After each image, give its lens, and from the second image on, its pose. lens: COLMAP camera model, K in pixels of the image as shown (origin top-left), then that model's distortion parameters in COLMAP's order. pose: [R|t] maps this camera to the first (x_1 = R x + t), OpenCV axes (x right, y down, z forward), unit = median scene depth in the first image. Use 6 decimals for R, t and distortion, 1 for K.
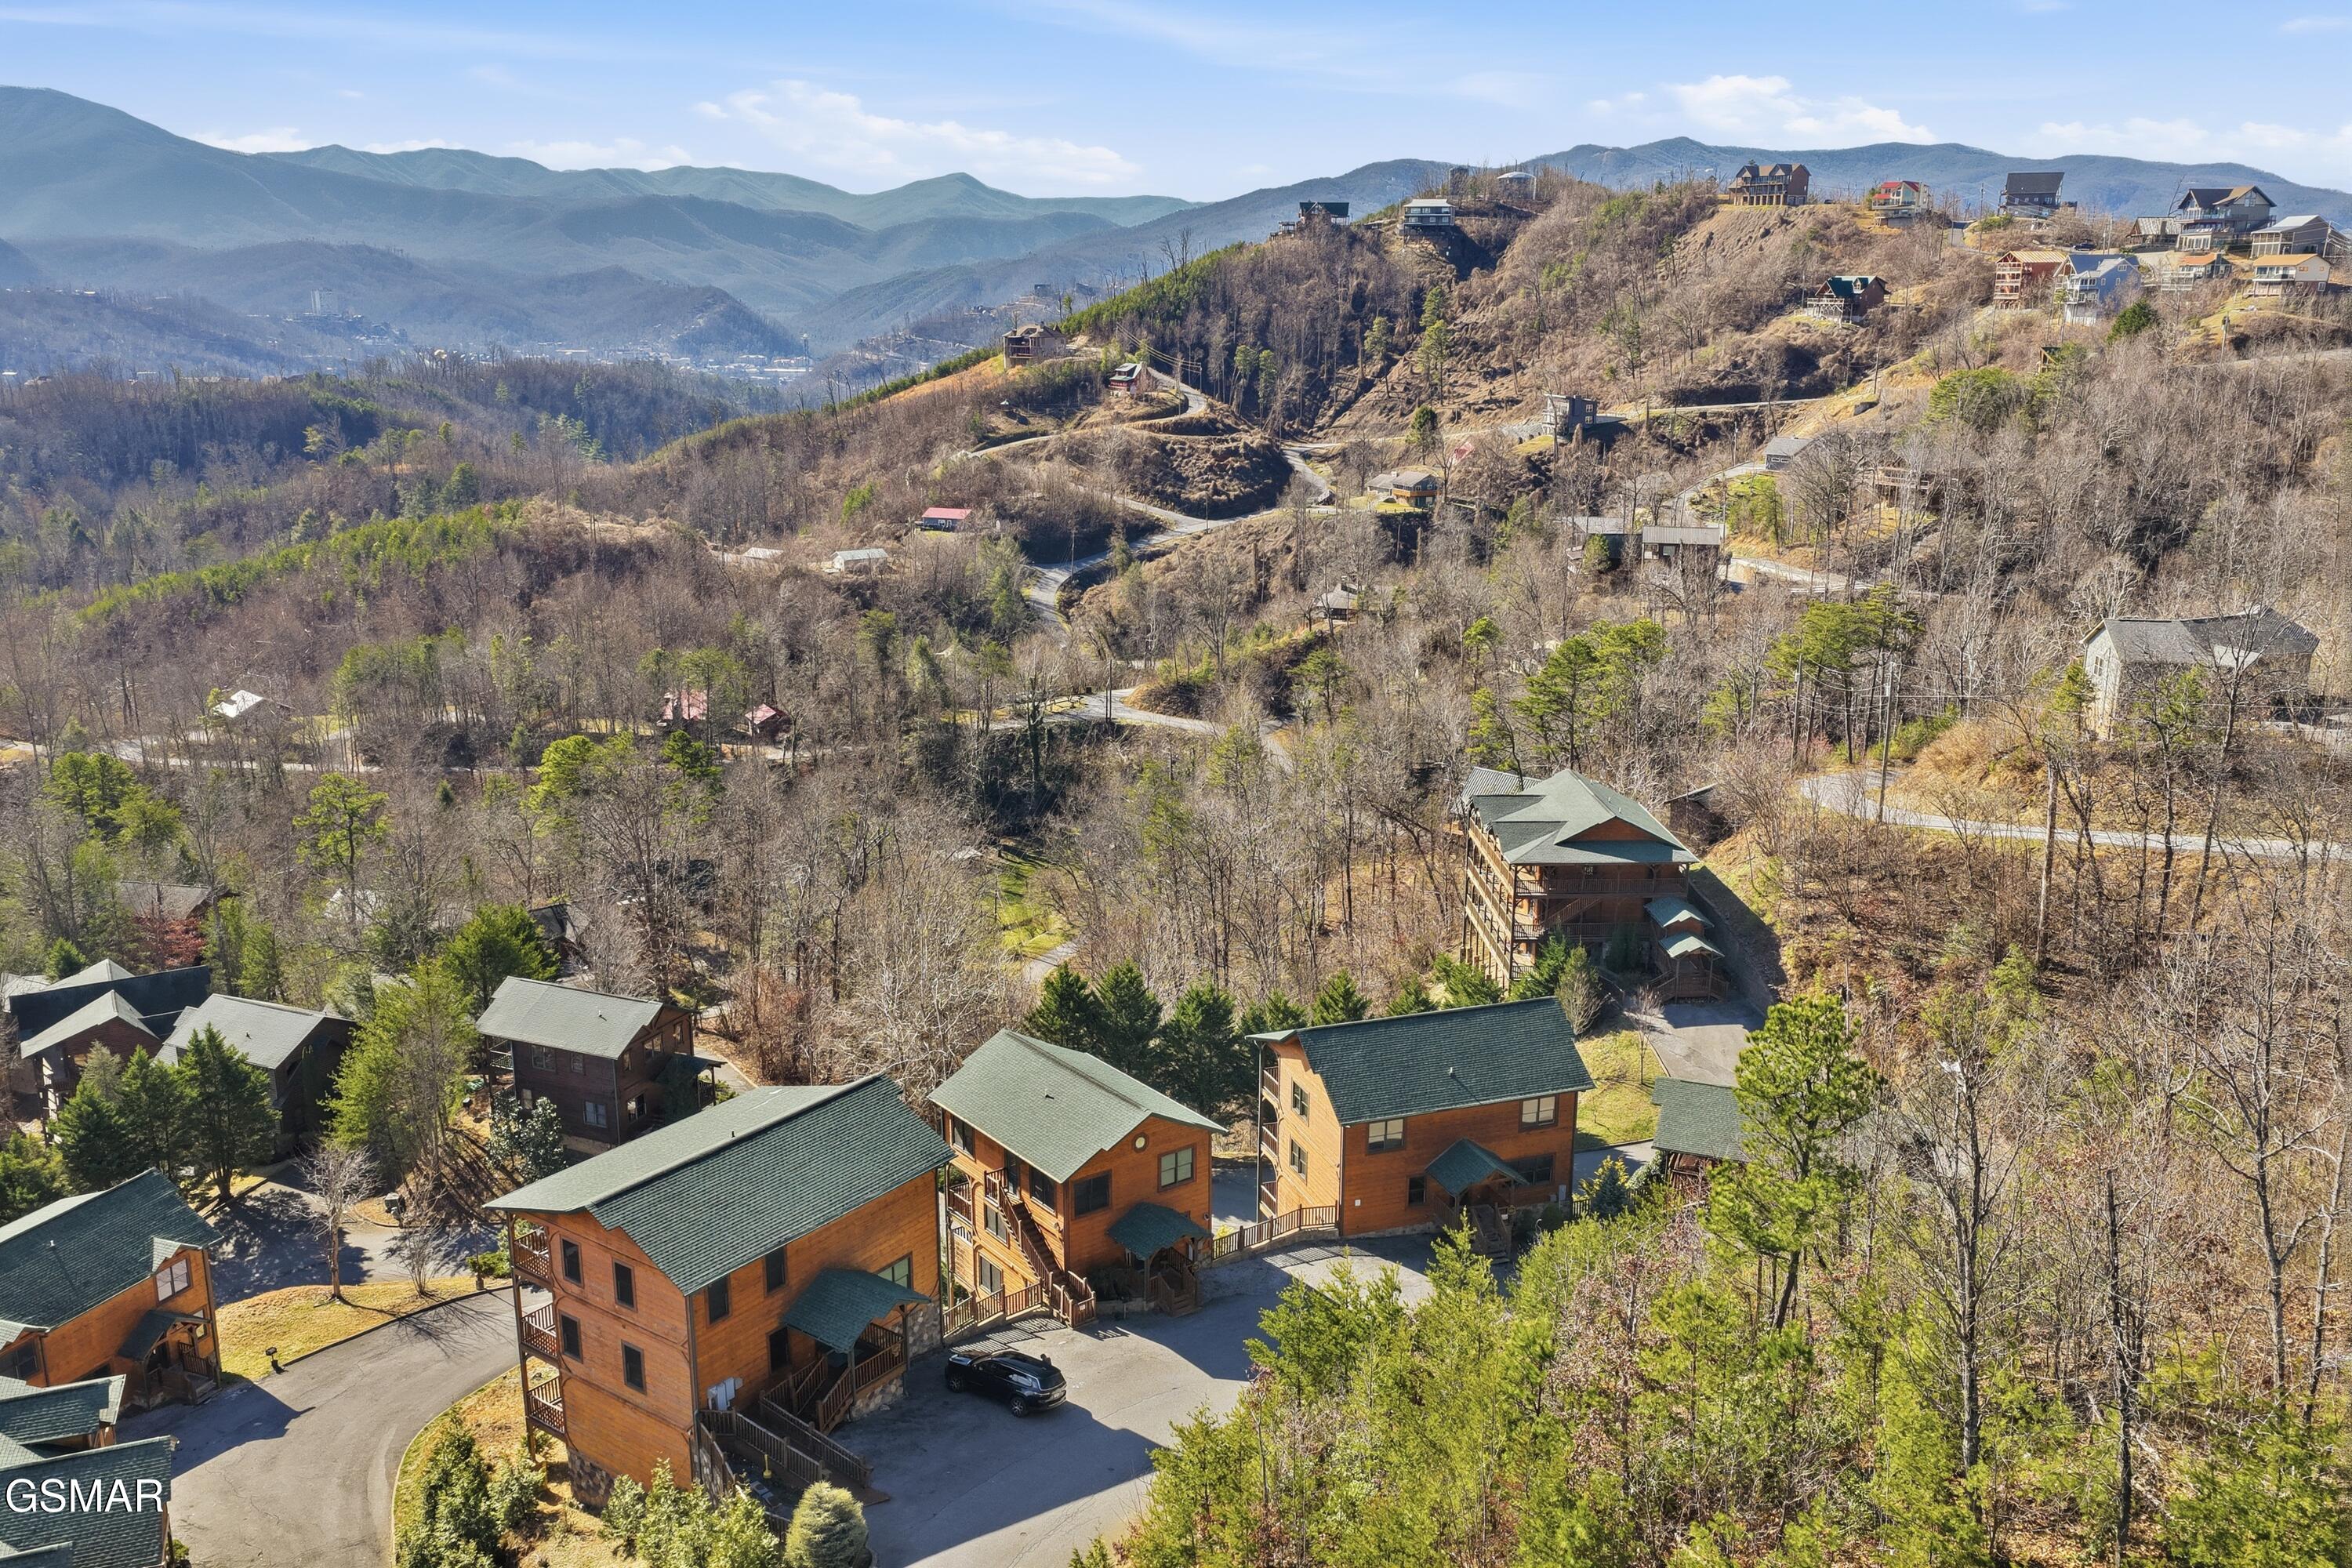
lens RADIAL K [[1953.4, 0, 1178.7], [0, 1953.4, 791.8], [0, 0, 1]] dist [-0.011598, 0.037443]
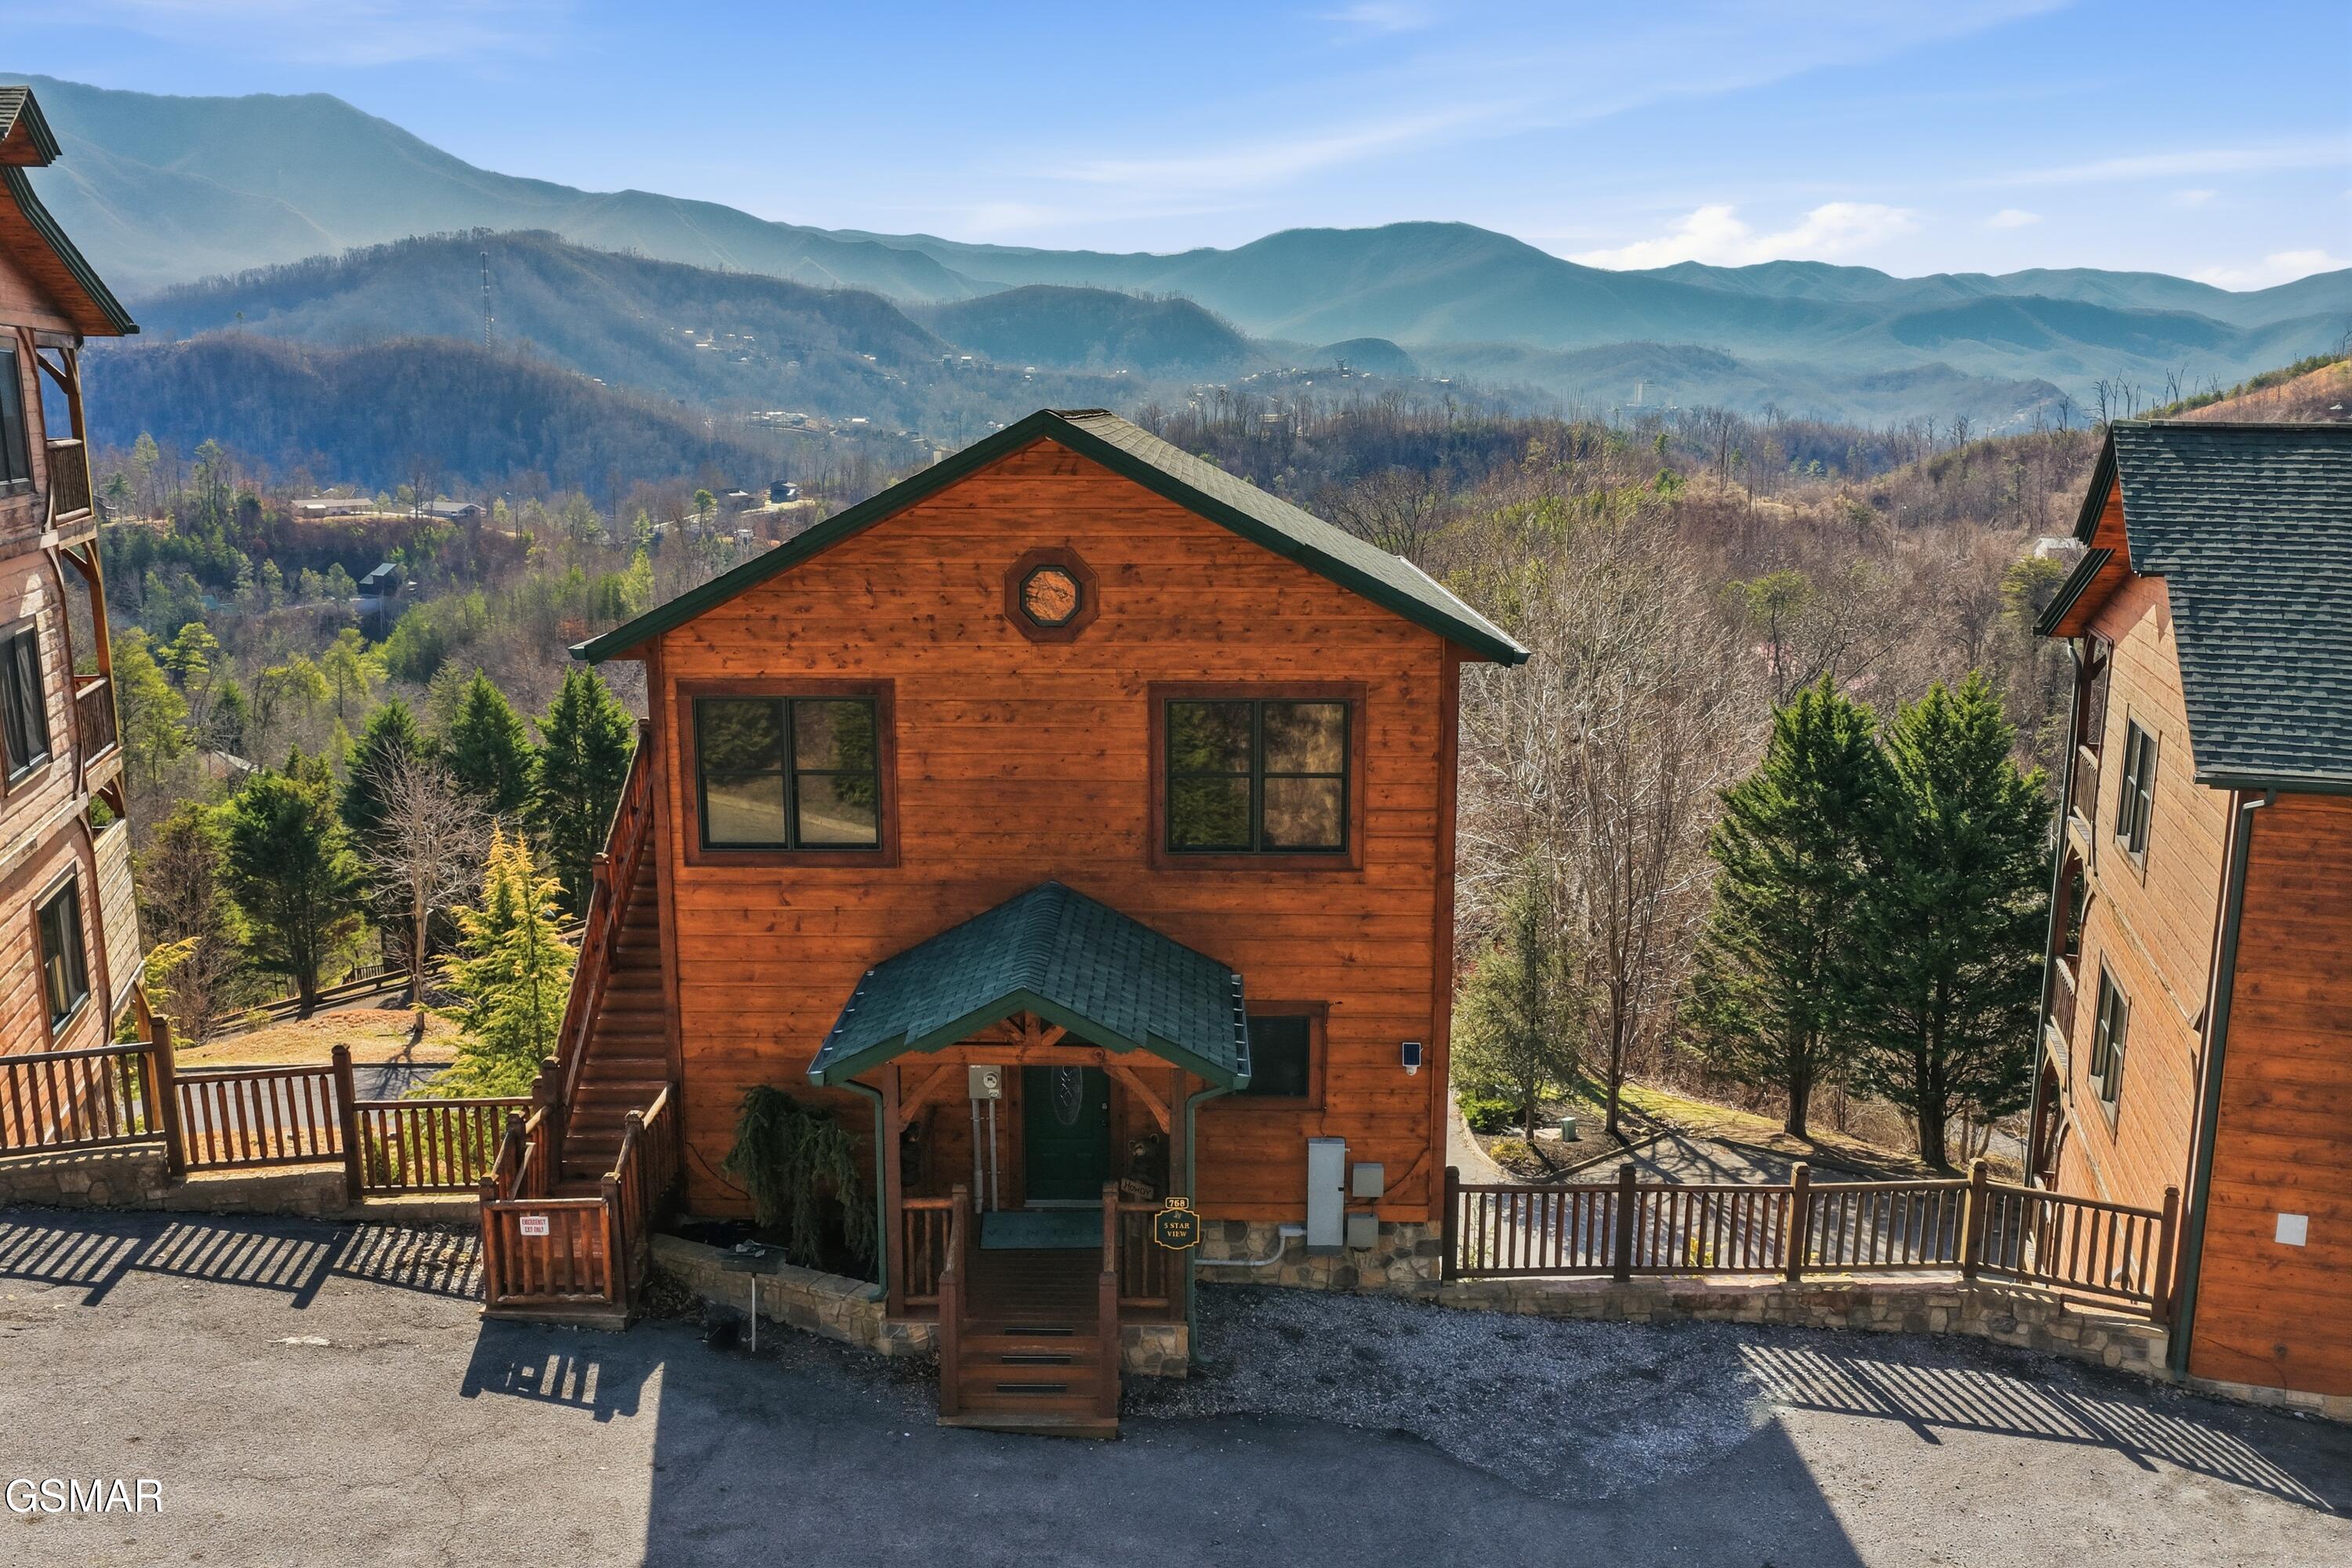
lens RADIAL K [[1949.3, 0, 1178.6], [0, 1949.3, 797.1], [0, 0, 1]] dist [-0.006315, 0.022224]
pose [[0.801032, 0.118561, -0.586764, 0.021807], [-0.148932, 0.988841, -0.003514, 0.035644], [0.579799, 0.090203, 0.809751, 0.148221]]
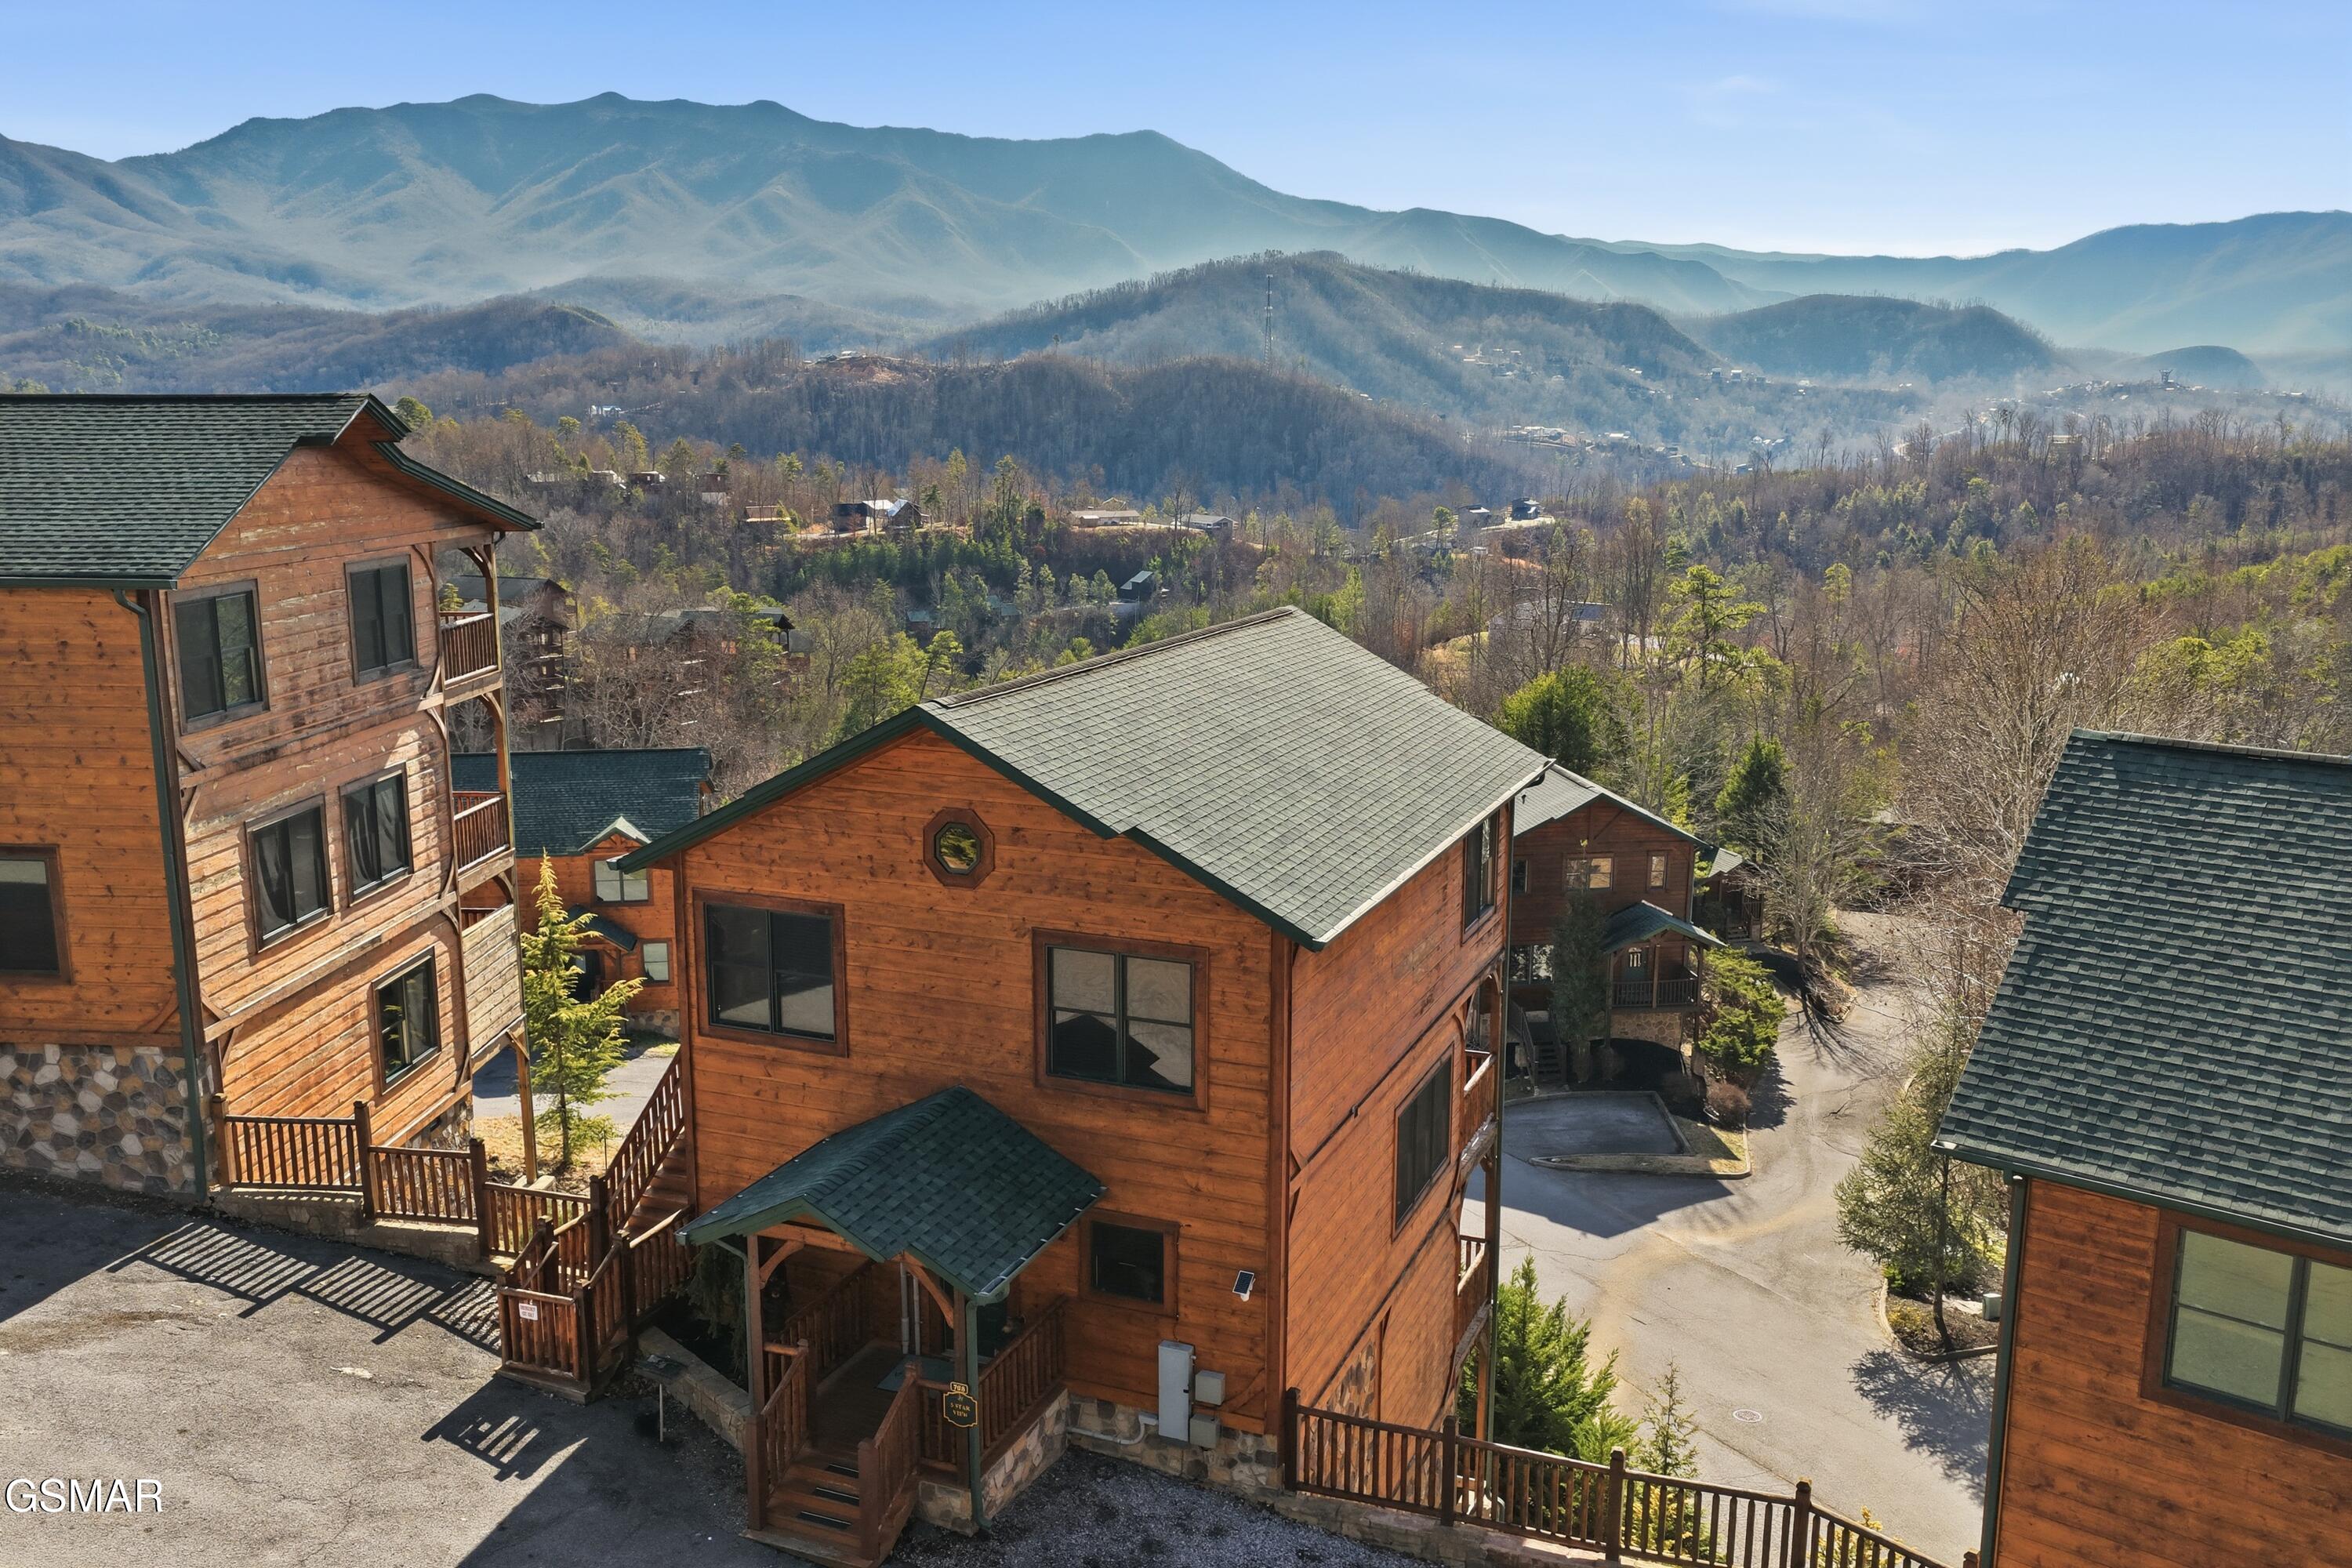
lens RADIAL K [[1953.4, 0, 1178.7], [0, 1953.4, 791.8], [0, 0, 1]] dist [-0.011598, 0.037443]
pose [[0.519648, 0.164242, -0.838446, 0.037375], [-0.215484, 0.974819, 0.057404, 0.026888], [0.826761, 0.150841, 0.541954, 0.157092]]
